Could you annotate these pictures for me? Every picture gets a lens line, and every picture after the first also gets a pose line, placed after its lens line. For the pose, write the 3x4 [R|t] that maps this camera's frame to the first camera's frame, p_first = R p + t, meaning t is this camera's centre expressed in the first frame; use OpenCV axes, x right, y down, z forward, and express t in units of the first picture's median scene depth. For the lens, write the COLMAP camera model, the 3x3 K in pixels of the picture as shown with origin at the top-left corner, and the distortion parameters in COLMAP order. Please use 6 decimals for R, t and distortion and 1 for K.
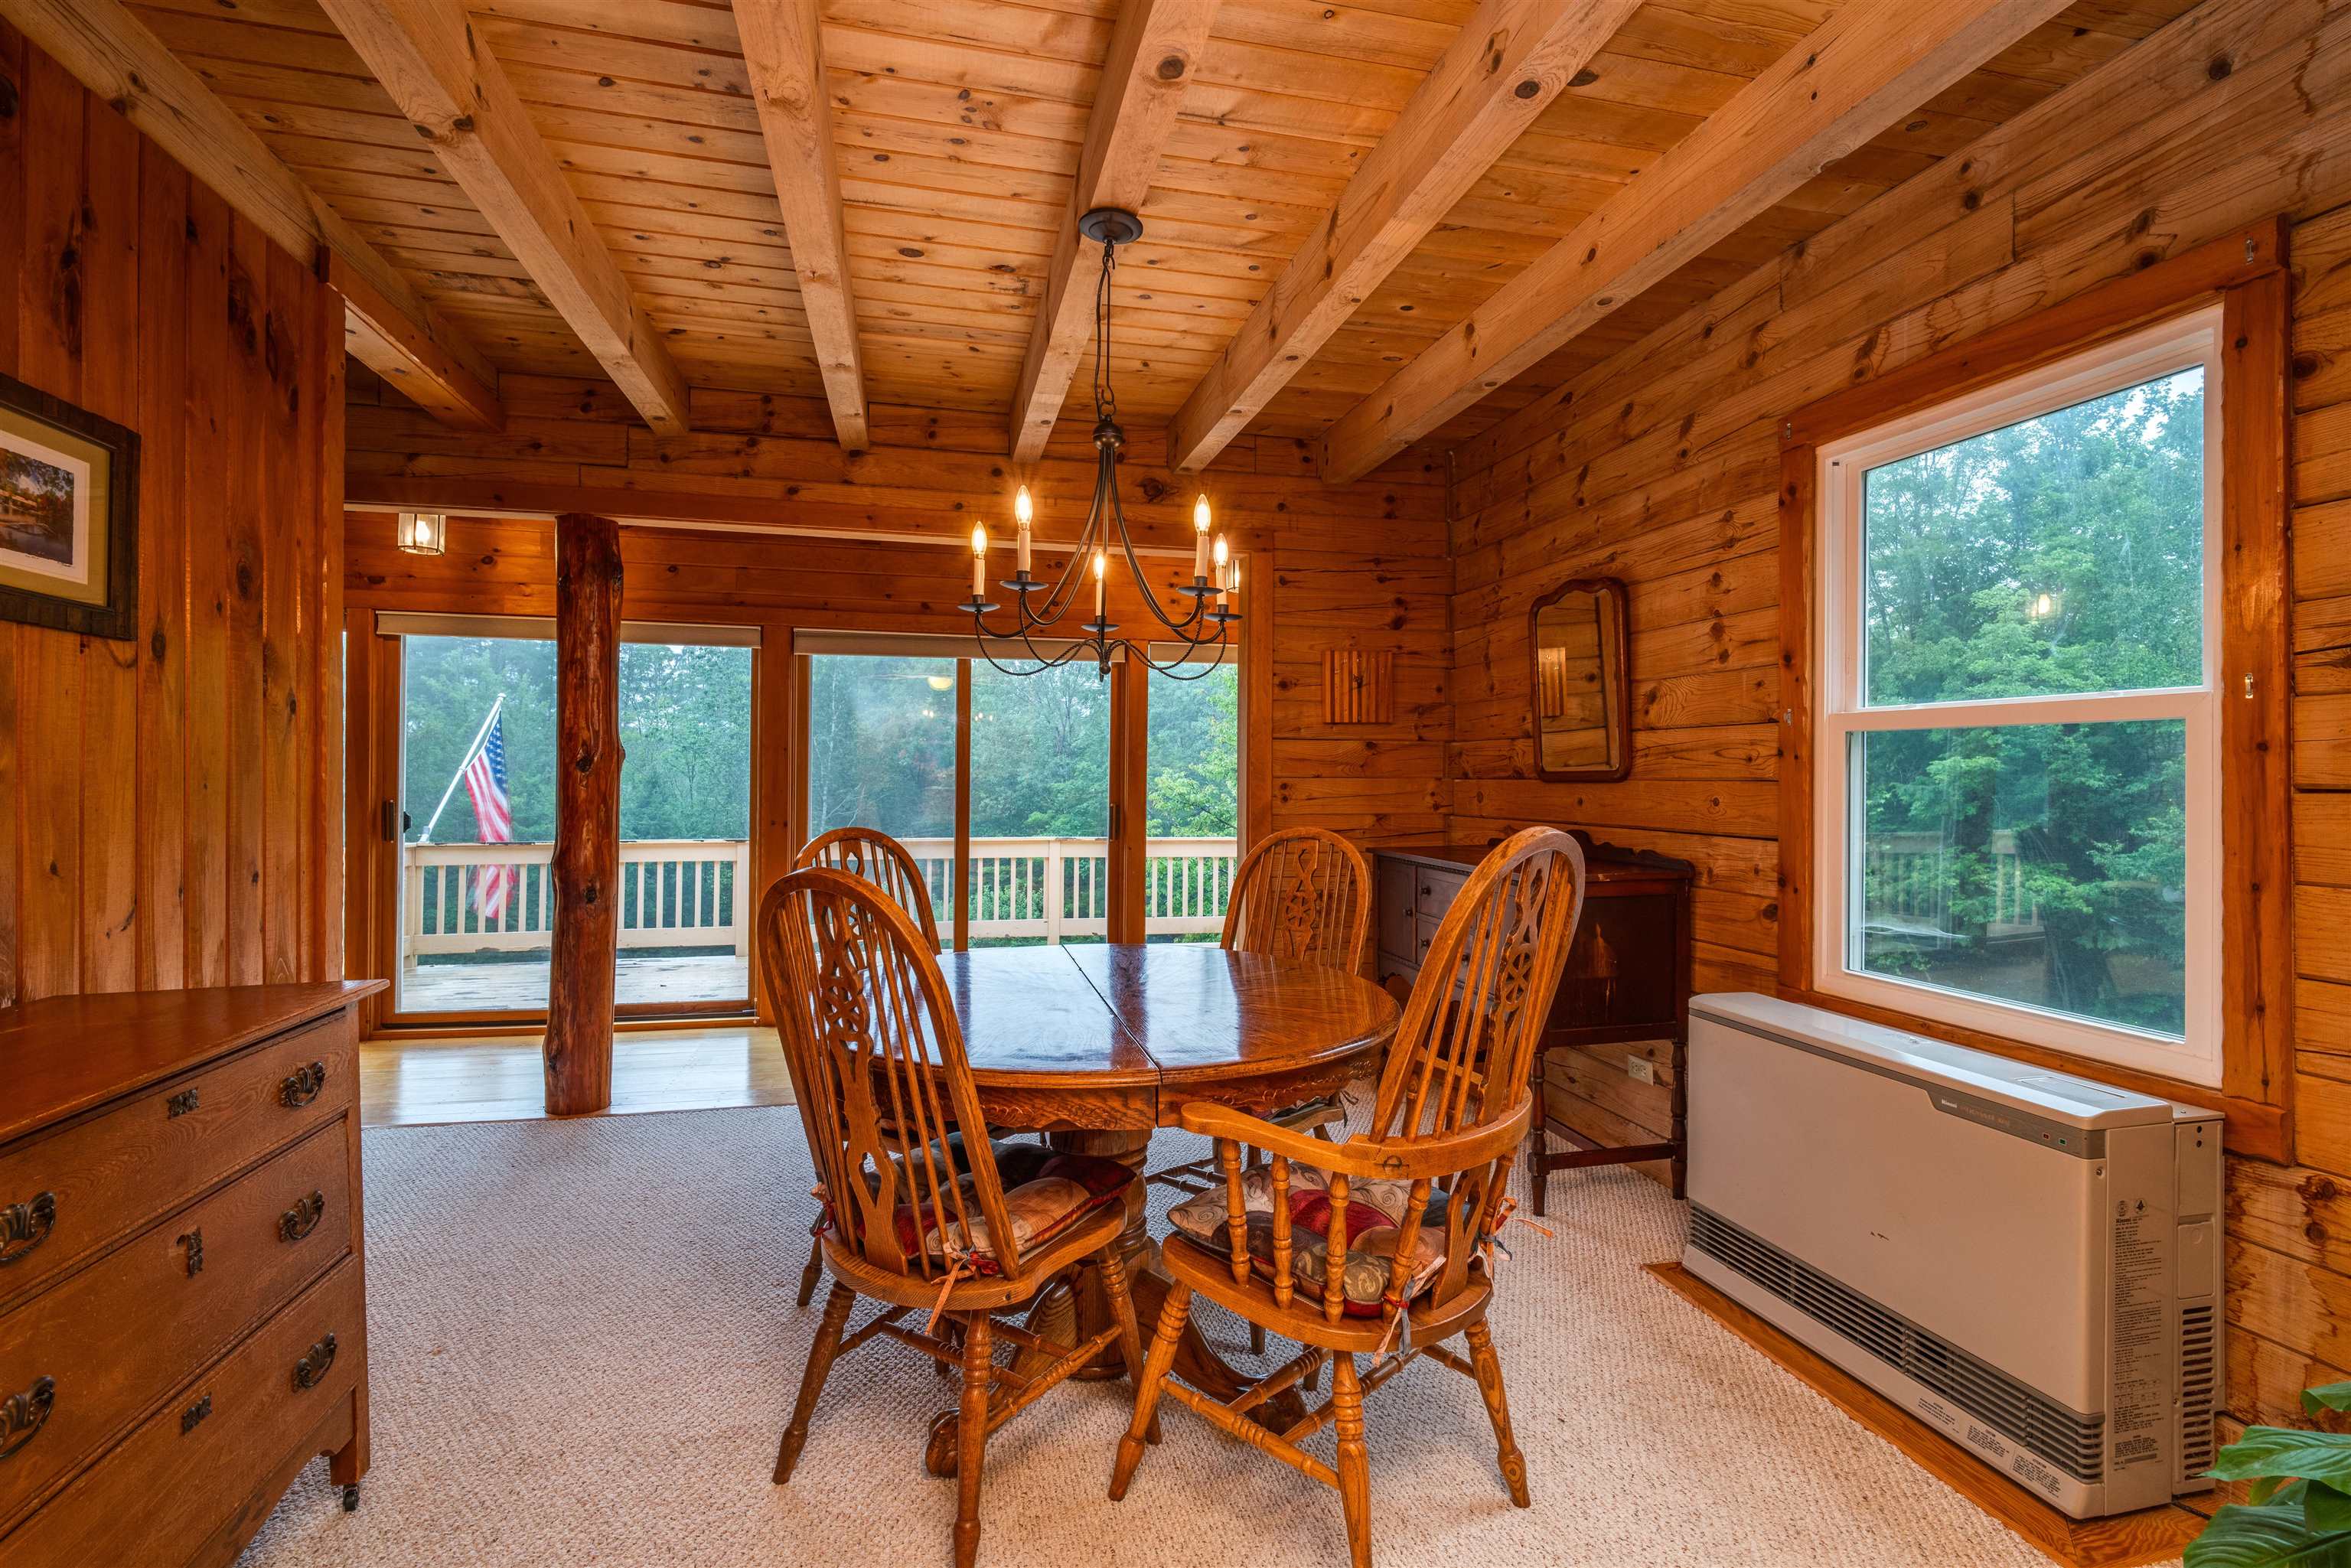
lens RADIAL K [[1120.1, 0, 1175.5], [0, 1120.1, 771.8], [0, 0, 1]] dist [-0.002811, -0.002648]
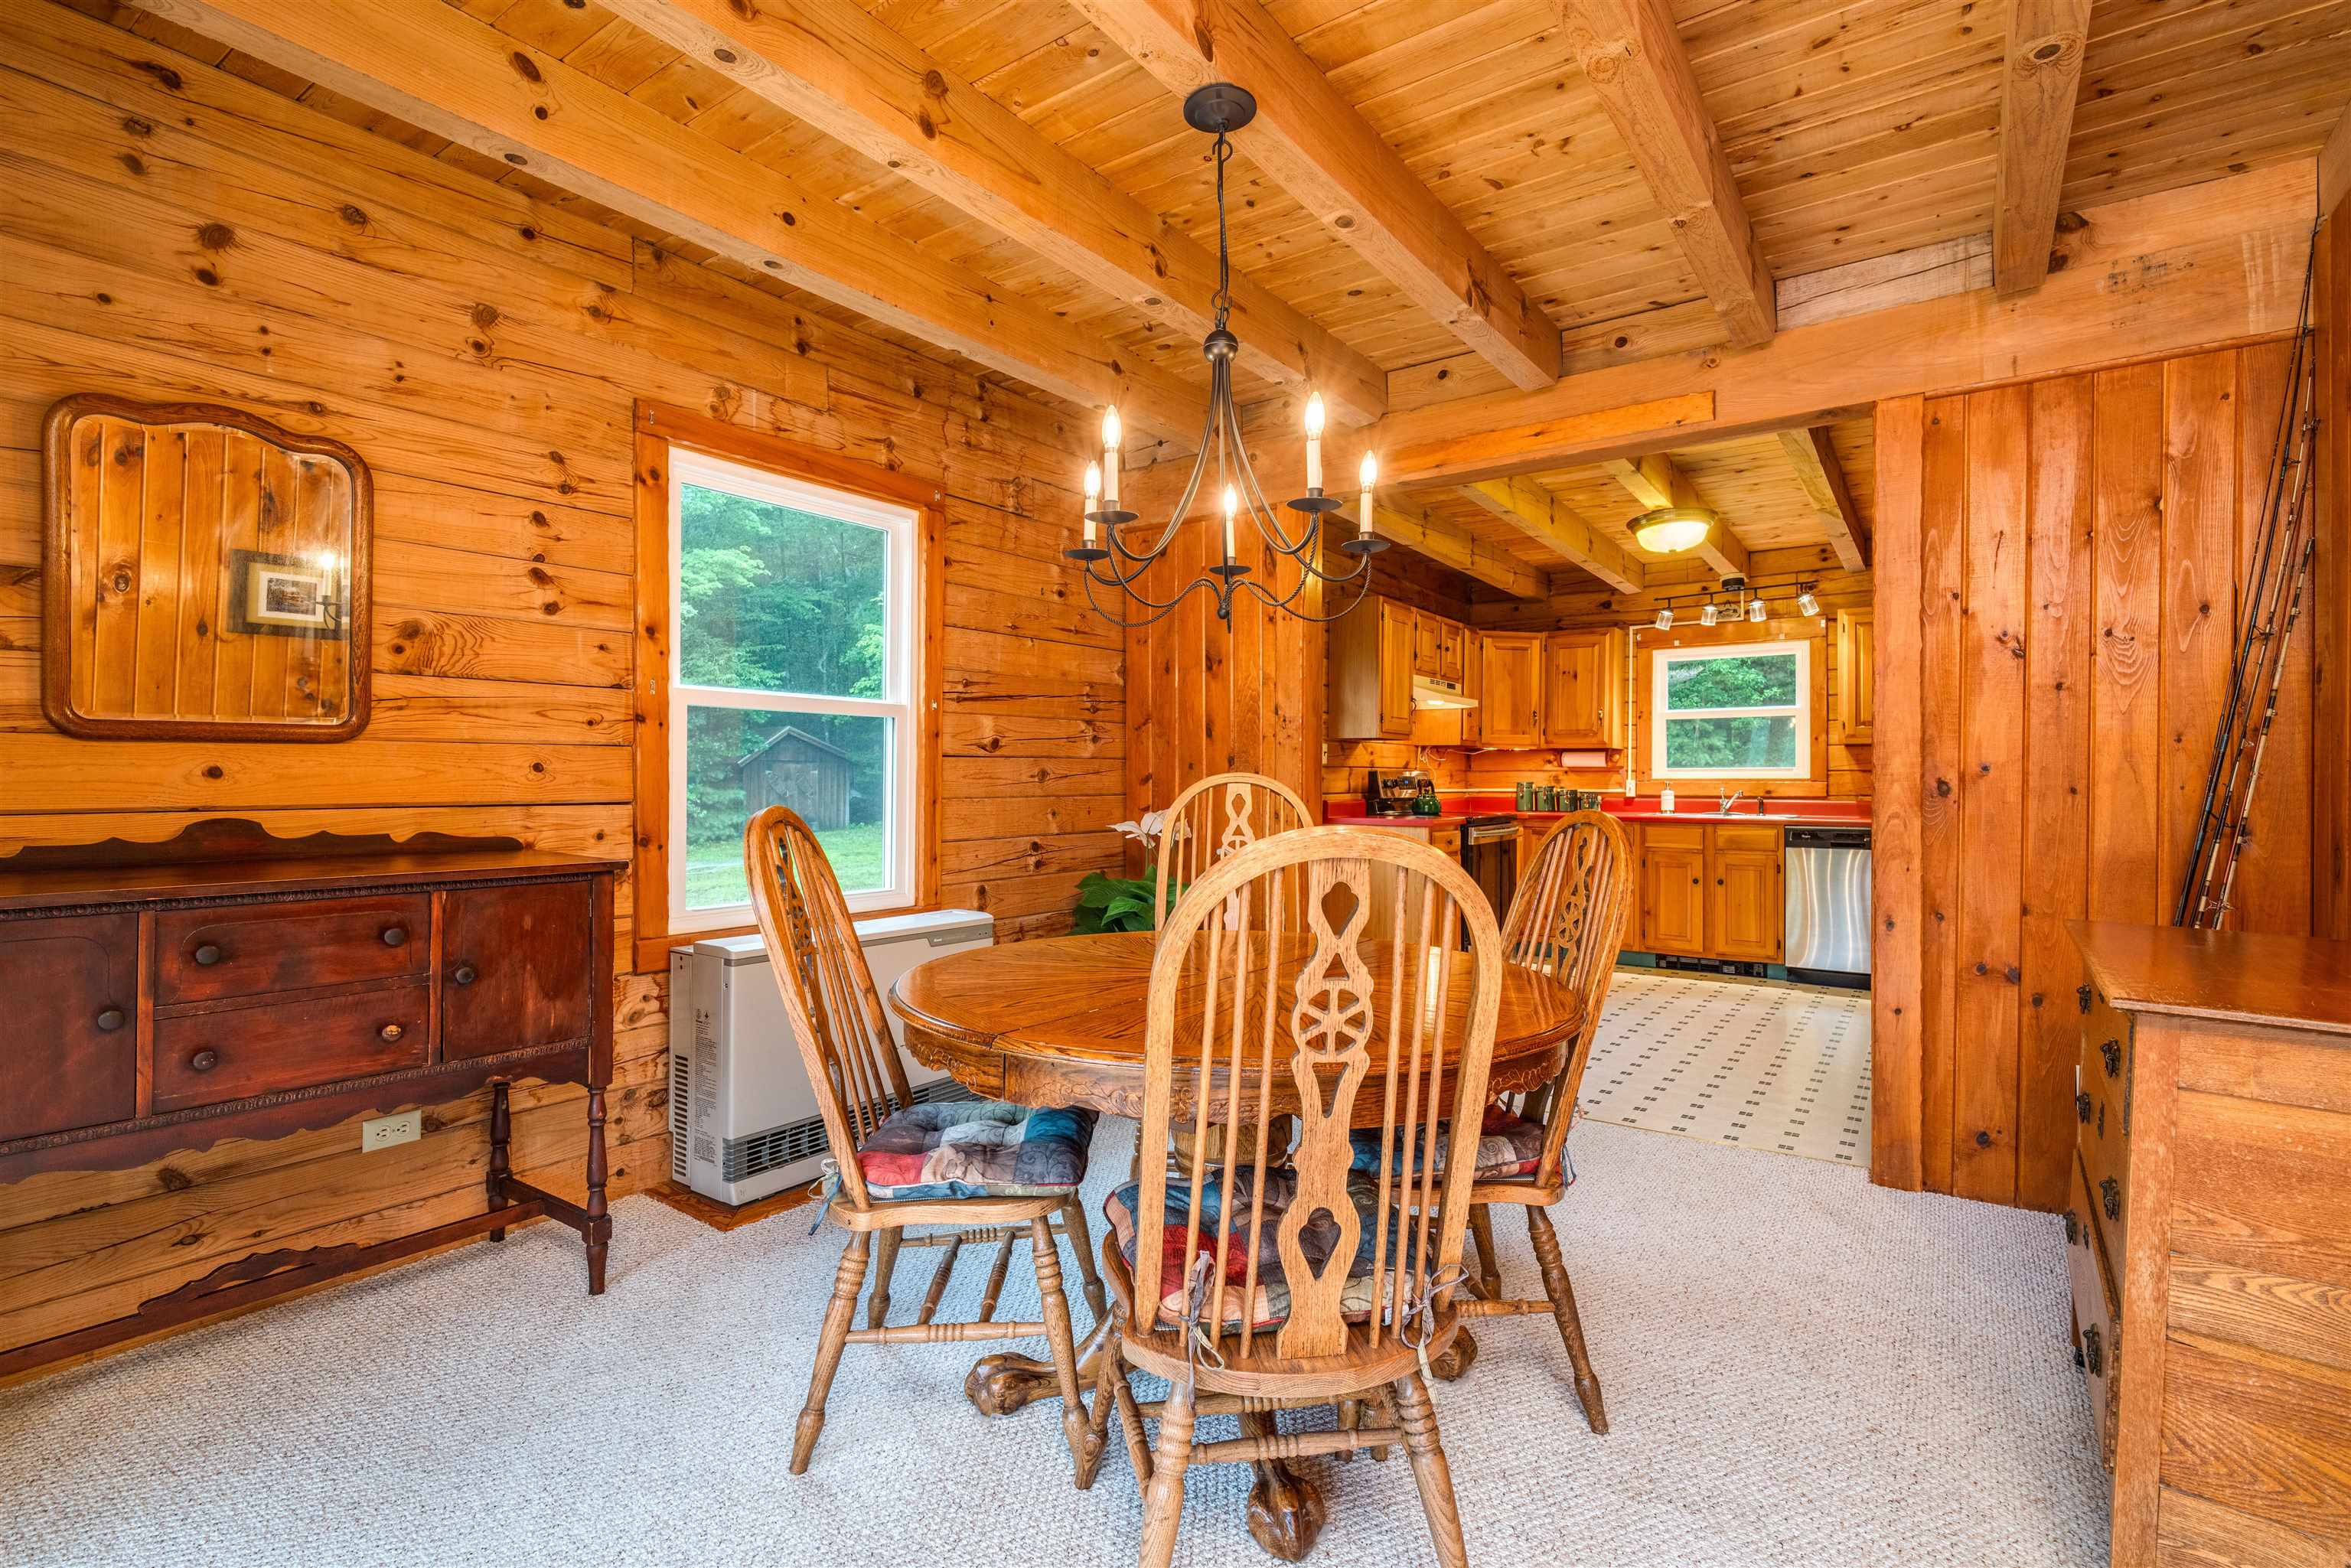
lens RADIAL K [[1120.1, 0, 1212.5], [0, 1120.1, 780.5], [0, 0, 1]] dist [-0.002811, -0.002648]
pose [[-0.687844, -0.012827, 0.725746, -0.578777], [-0.010130, 0.999916, 0.008072, 0.026199], [-0.725788, -0.001799, -0.687916, 1.308988]]
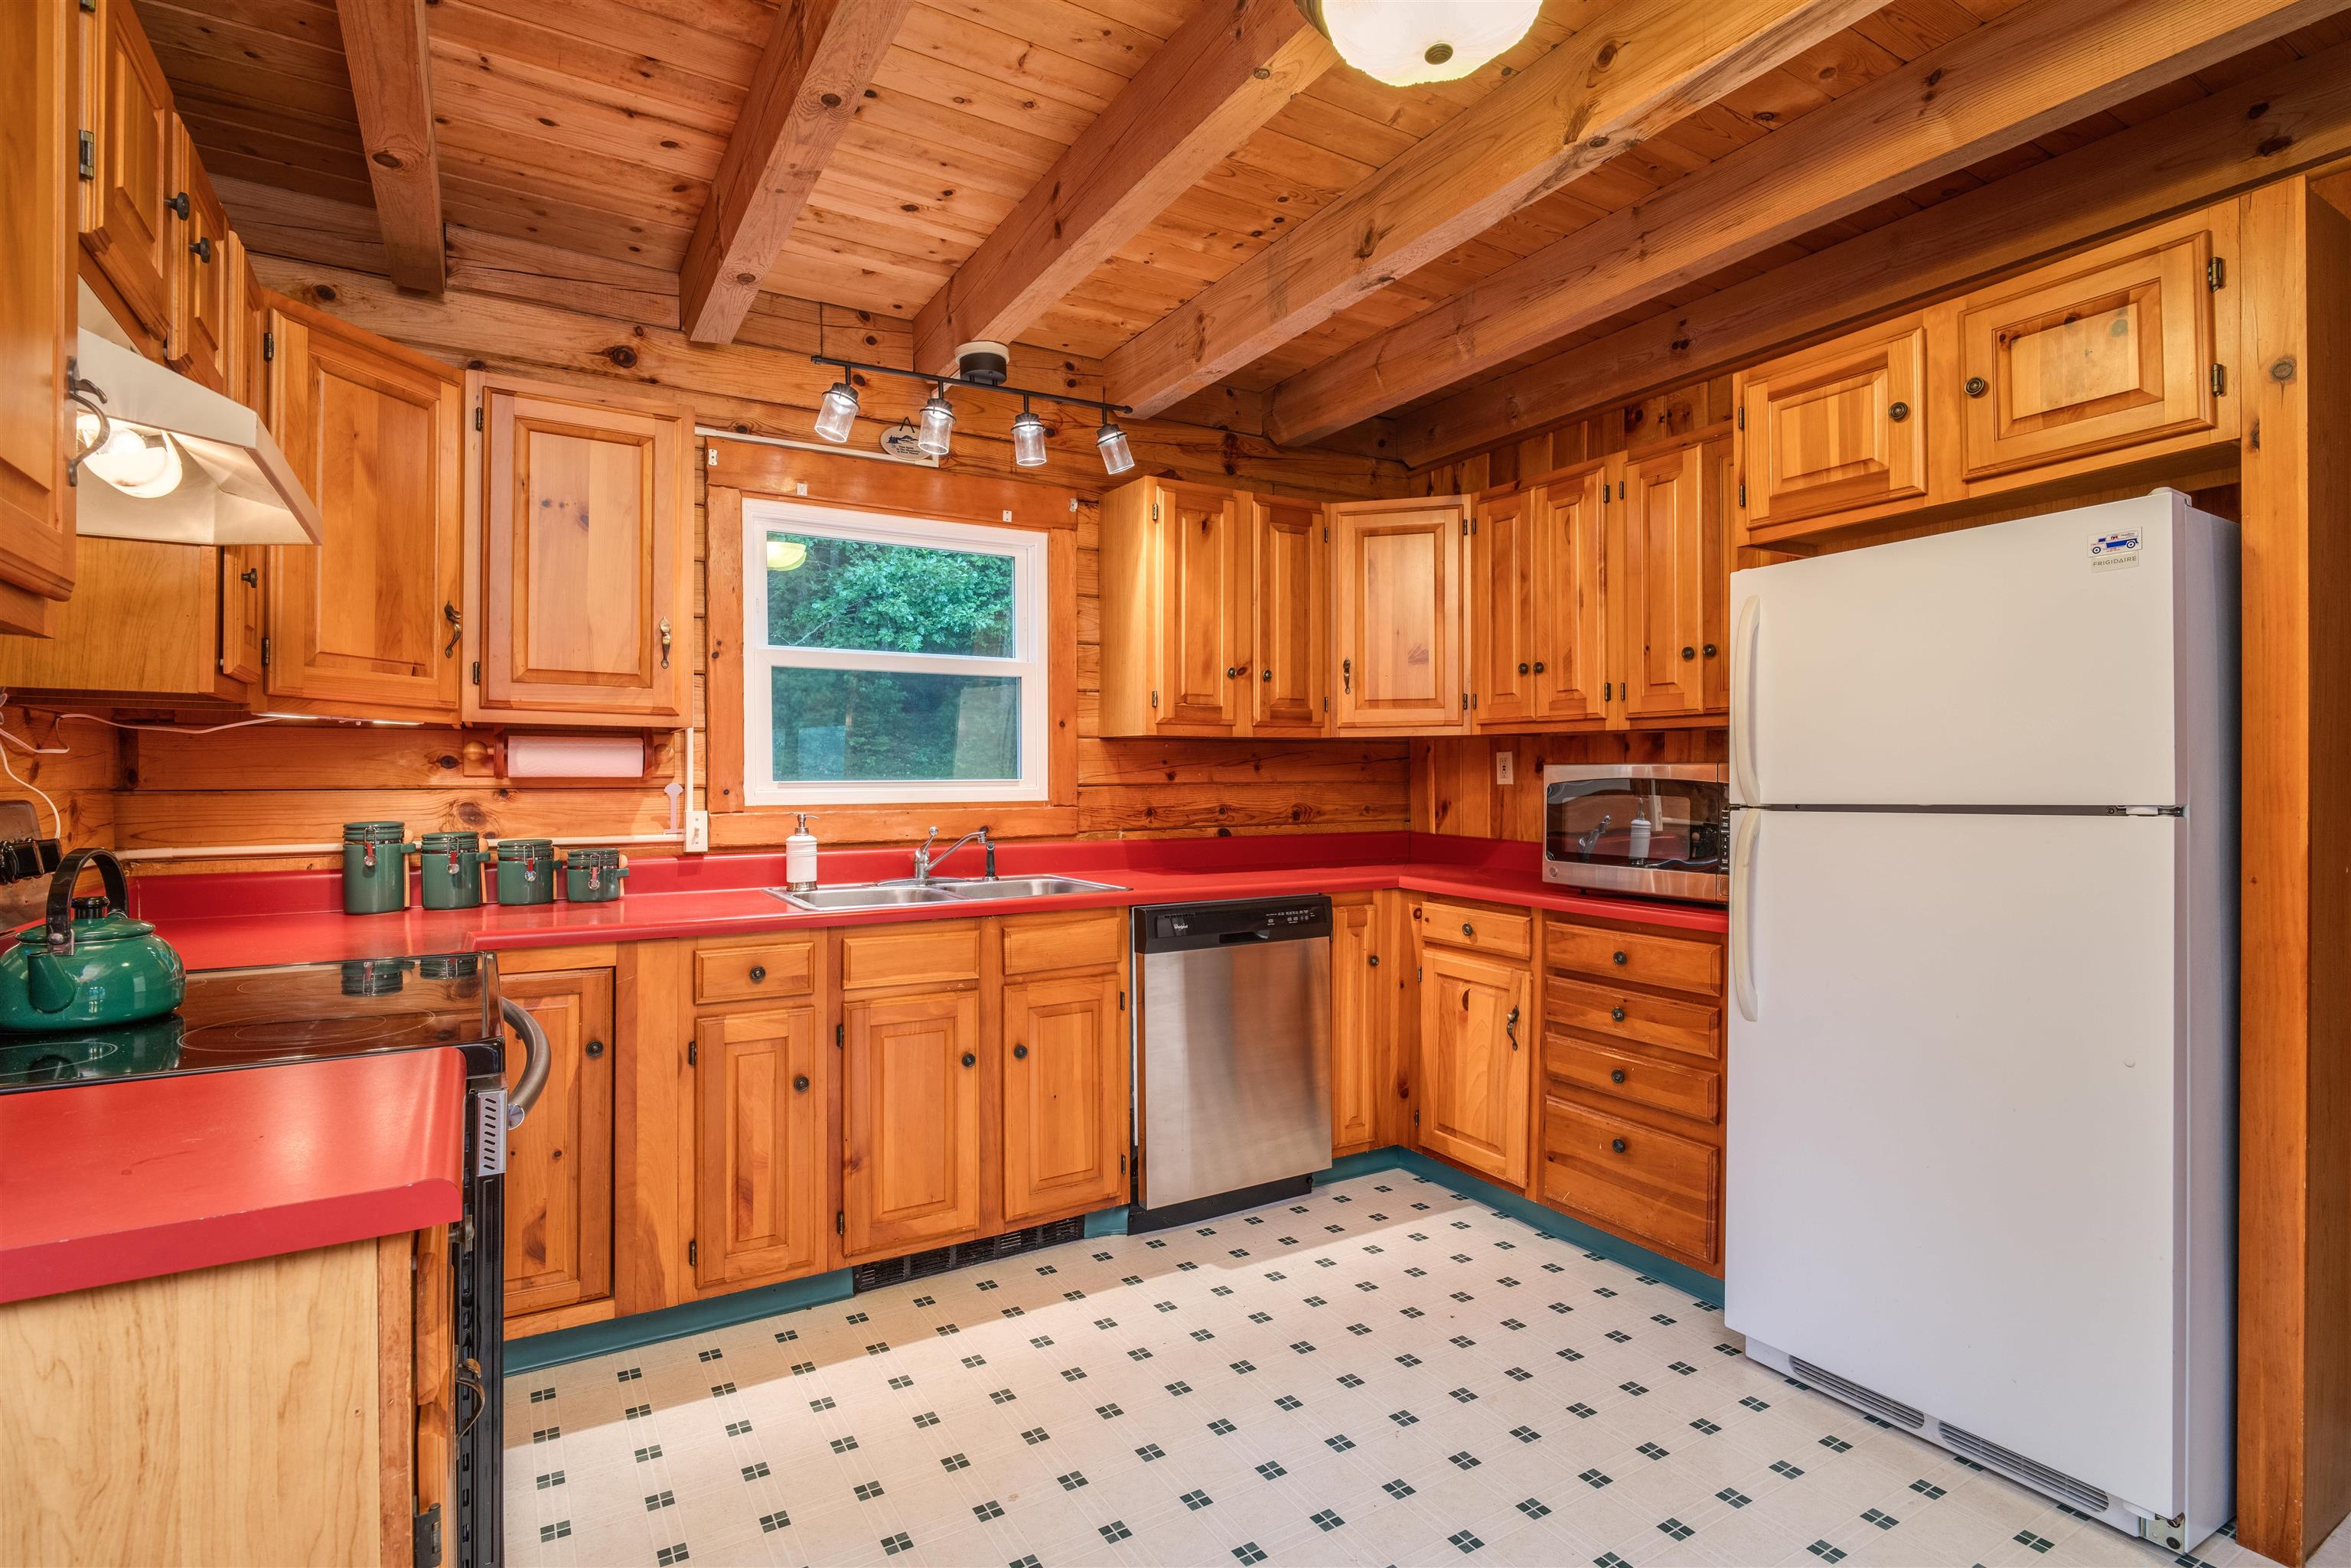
lens RADIAL K [[1120.1, 0, 1196.4], [0, 1120.1, 782.4], [0, 0, 1]] dist [-0.002811, -0.002648]
pose [[-0.946419, -0.006737, -0.322870, -0.424947], [-0.007523, 0.999971, 0.001187, 0.023346], [0.322853, 0.003552, -0.946443, 1.121336]]
